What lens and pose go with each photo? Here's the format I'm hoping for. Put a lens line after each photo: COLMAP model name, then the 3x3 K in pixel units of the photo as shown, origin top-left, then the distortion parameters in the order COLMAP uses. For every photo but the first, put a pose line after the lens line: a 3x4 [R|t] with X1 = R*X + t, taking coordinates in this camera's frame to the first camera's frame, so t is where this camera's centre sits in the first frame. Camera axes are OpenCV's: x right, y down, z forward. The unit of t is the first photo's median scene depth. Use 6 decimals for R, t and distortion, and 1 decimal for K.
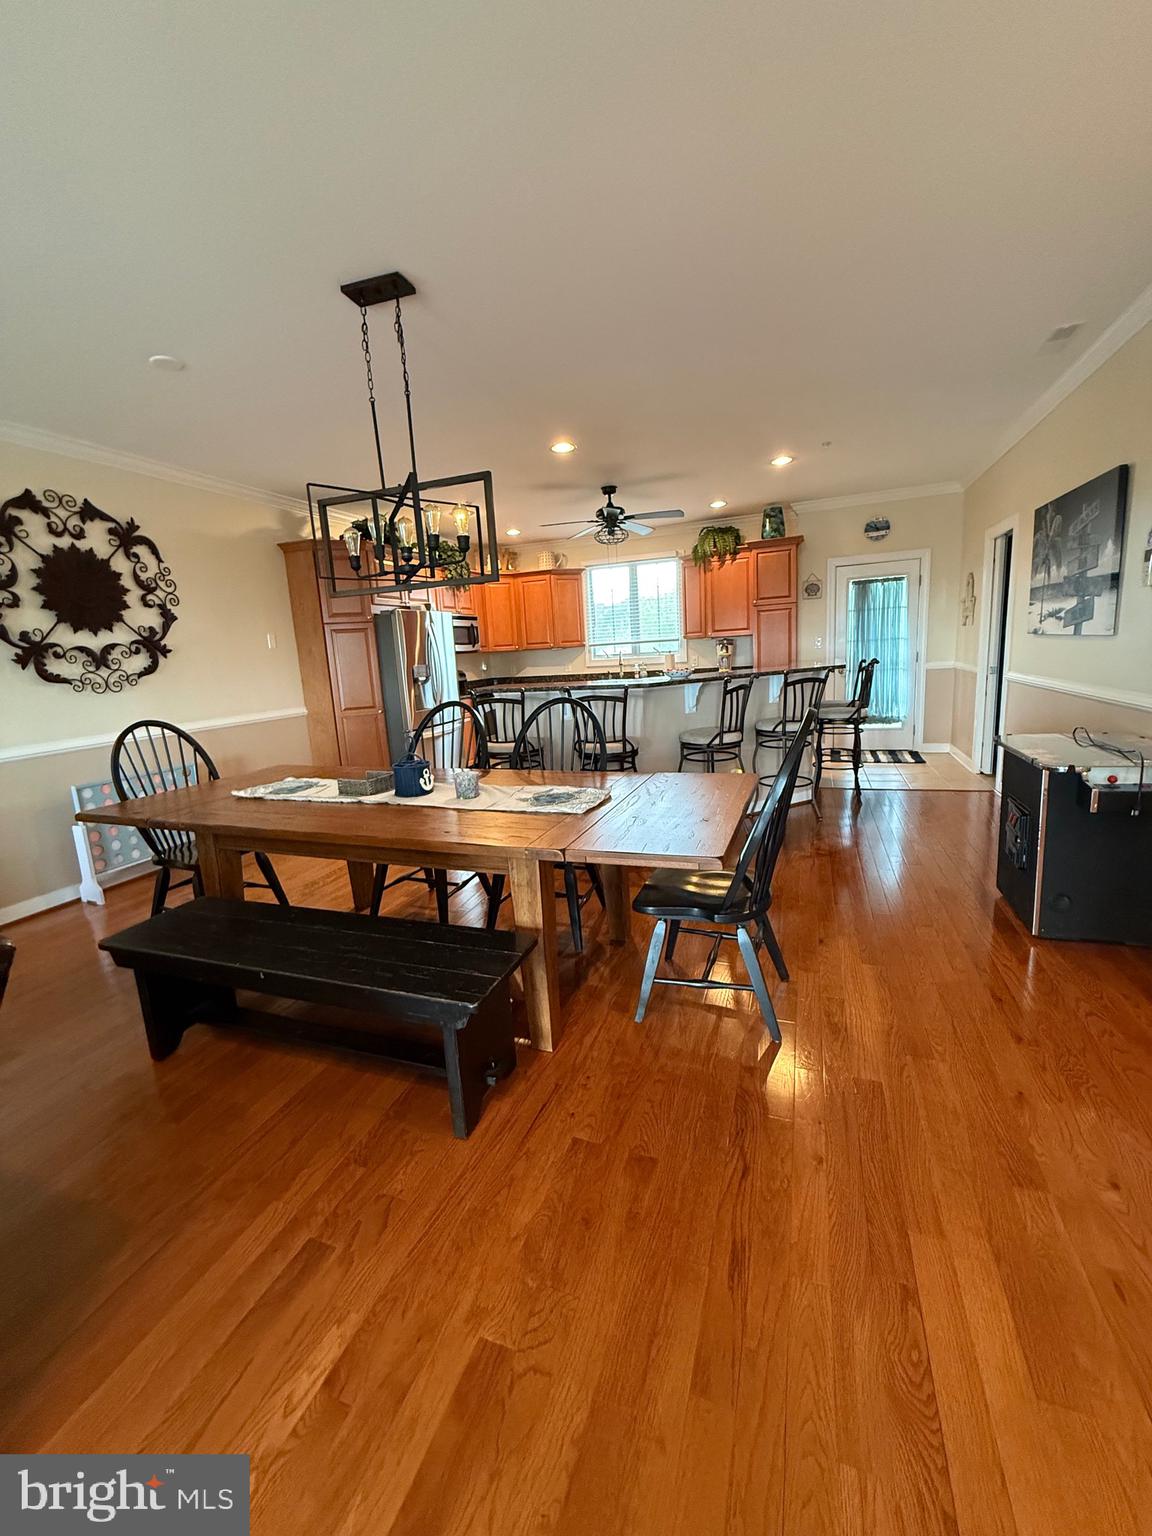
lens RADIAL K [[611.9, 0, 575.2], [0, 611.9, 764.3], [0, 0, 1]] dist [-0.001692, 0.000696]
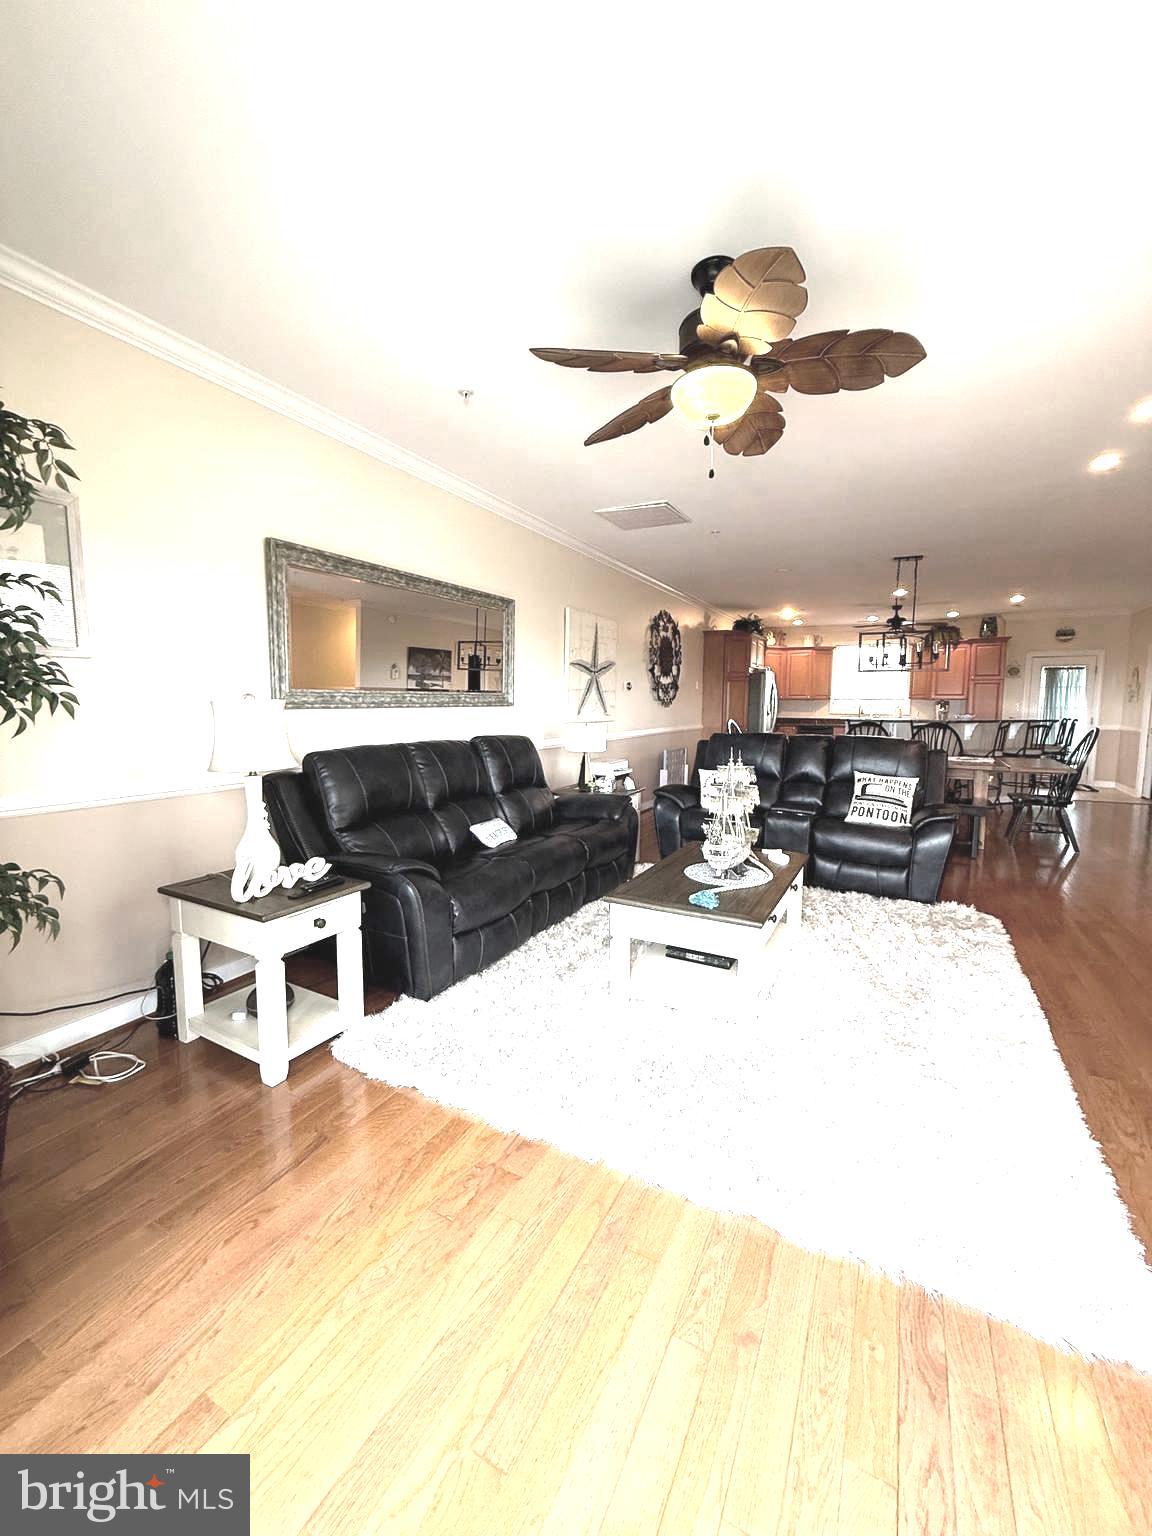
lens RADIAL K [[611.9, 0, 574.0], [0, 611.9, 764.6], [0, 0, 1]] dist [-0.001692, 0.000696]
pose [[0.988763, 0.076993, -0.128141, -0.786842], [-0.086932, 0.993472, -0.073864, 0.240994], [0.121617, 0.084174, 0.989002, -0.986992]]
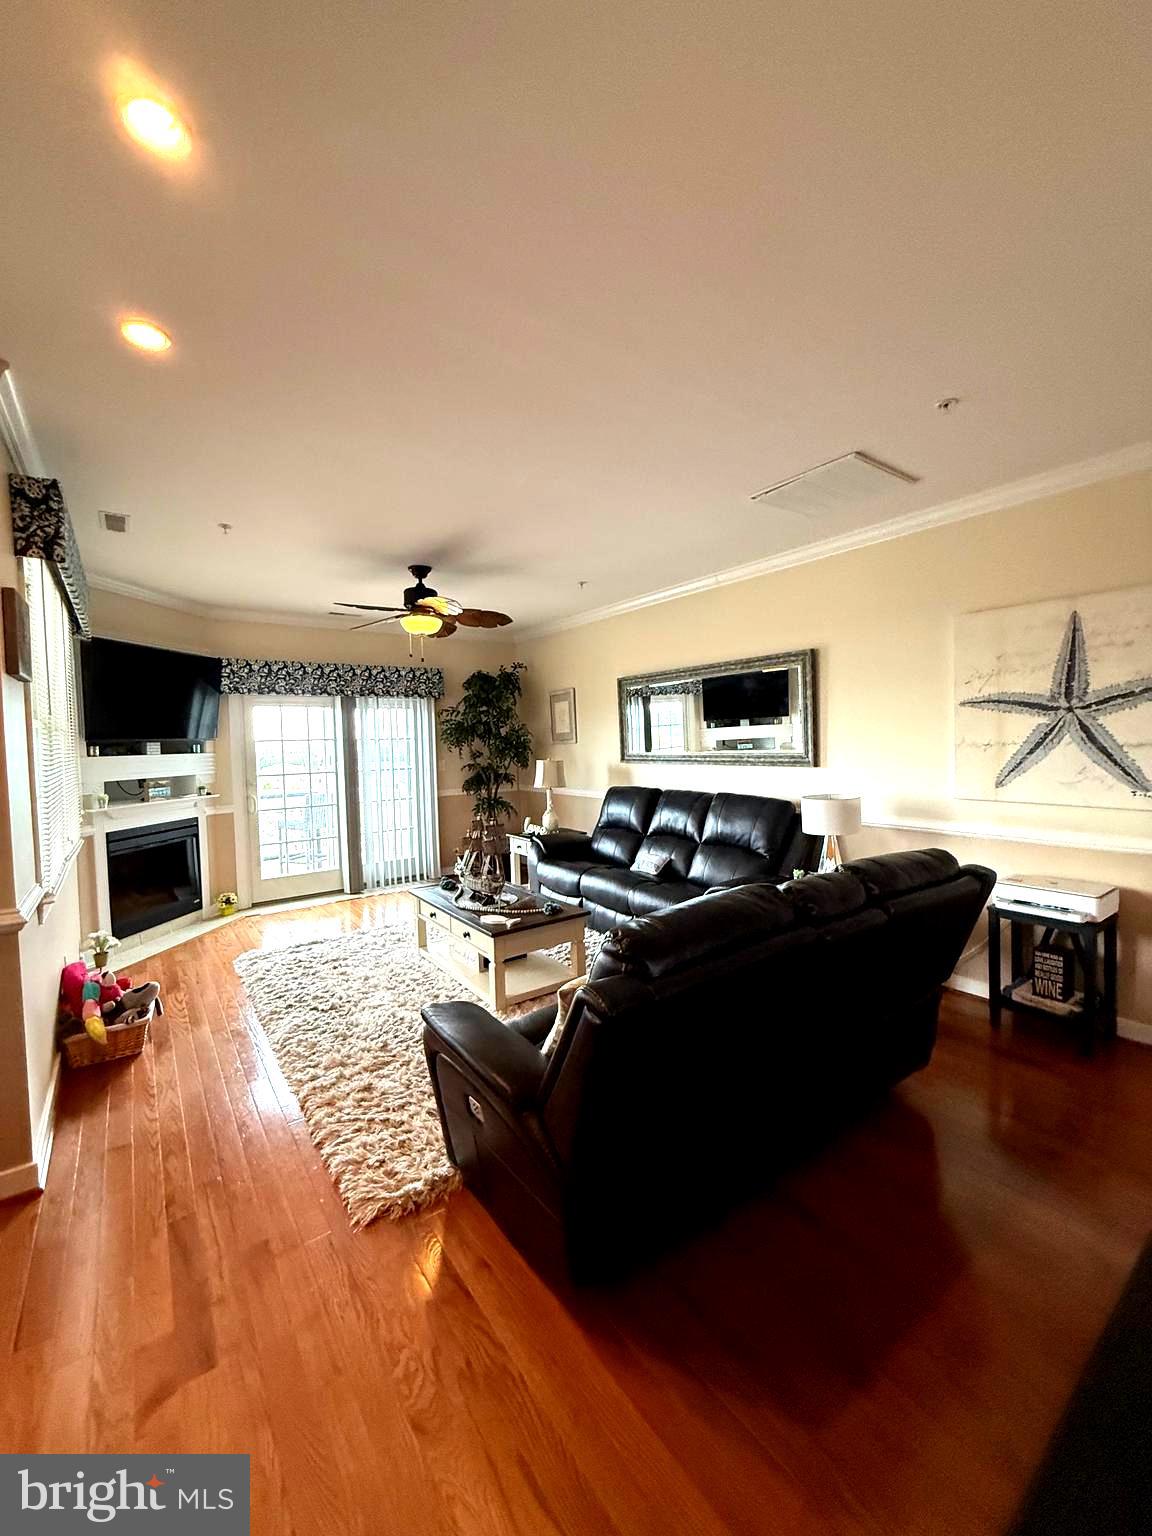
lens RADIAL K [[611.9, 0, 573.3], [0, 611.9, 760.7], [0, 0, 1]] dist [-0.001692, 0.000696]
pose [[-0.552000, 0.100796, -0.827730, 0.034789], [-0.098771, 0.977774, 0.184936, -0.115585], [0.827974, 0.183840, -0.529776, 0.386272]]
